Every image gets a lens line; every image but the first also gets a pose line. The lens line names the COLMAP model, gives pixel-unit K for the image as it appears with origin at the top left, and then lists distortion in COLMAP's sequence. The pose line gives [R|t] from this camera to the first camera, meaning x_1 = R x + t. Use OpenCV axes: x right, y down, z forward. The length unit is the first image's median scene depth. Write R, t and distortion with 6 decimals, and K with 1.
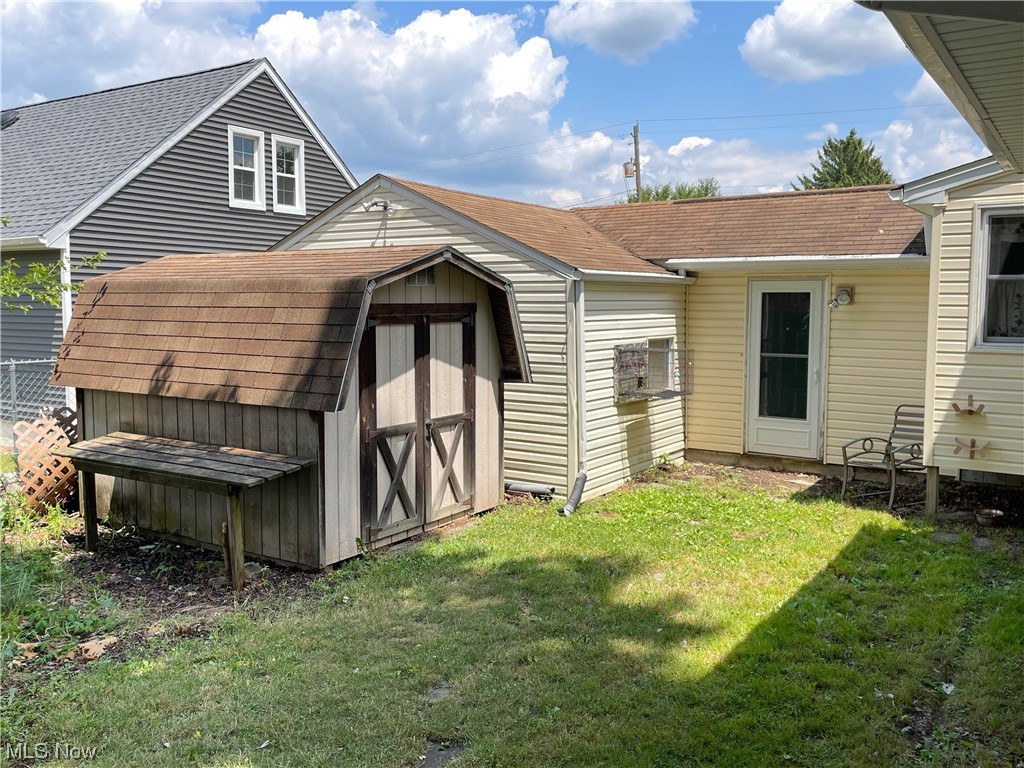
lens RADIAL K [[869.8, 0, 512.0], [0, 869.8, 384.0], [0, 0, 1]] dist [0.085029, -0.004896]
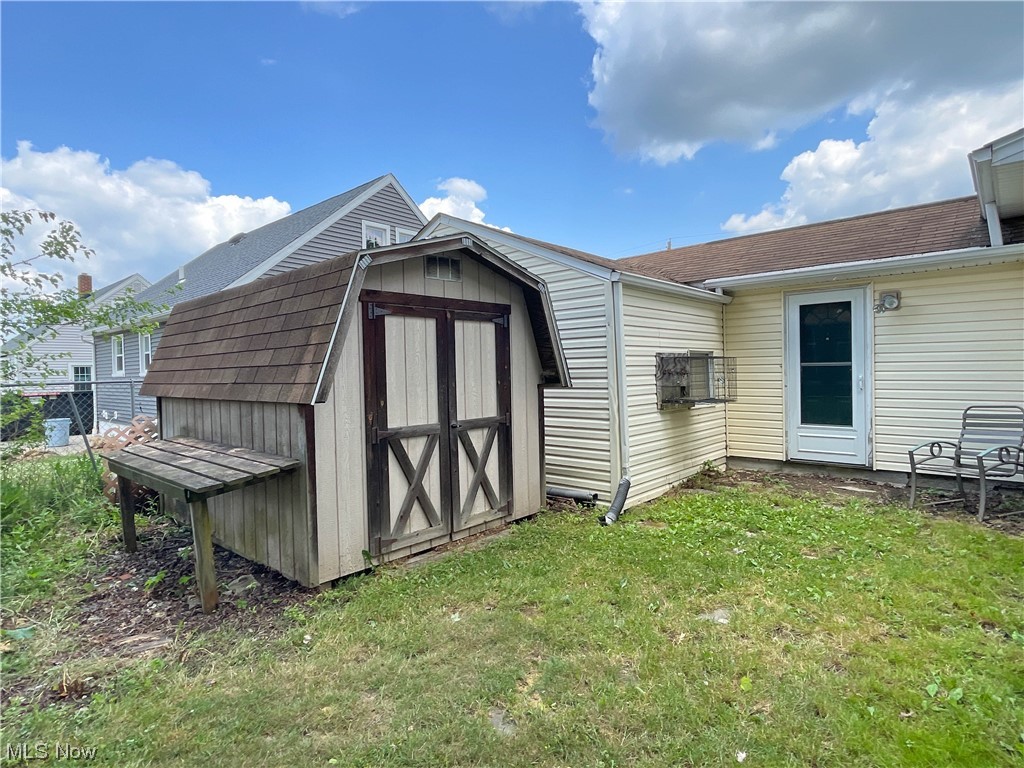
lens RADIAL K [[538.8, 0, 512.0], [0, 538.8, 384.0], [0, 0, 1]] dist [-0.000156, 0.000937]
pose [[0.988515, -0.019853, -0.149812, 0.048885], [0.009208, 0.997404, -0.071414, 0.039014], [0.150841, 0.069215, 0.986132, 0.387932]]
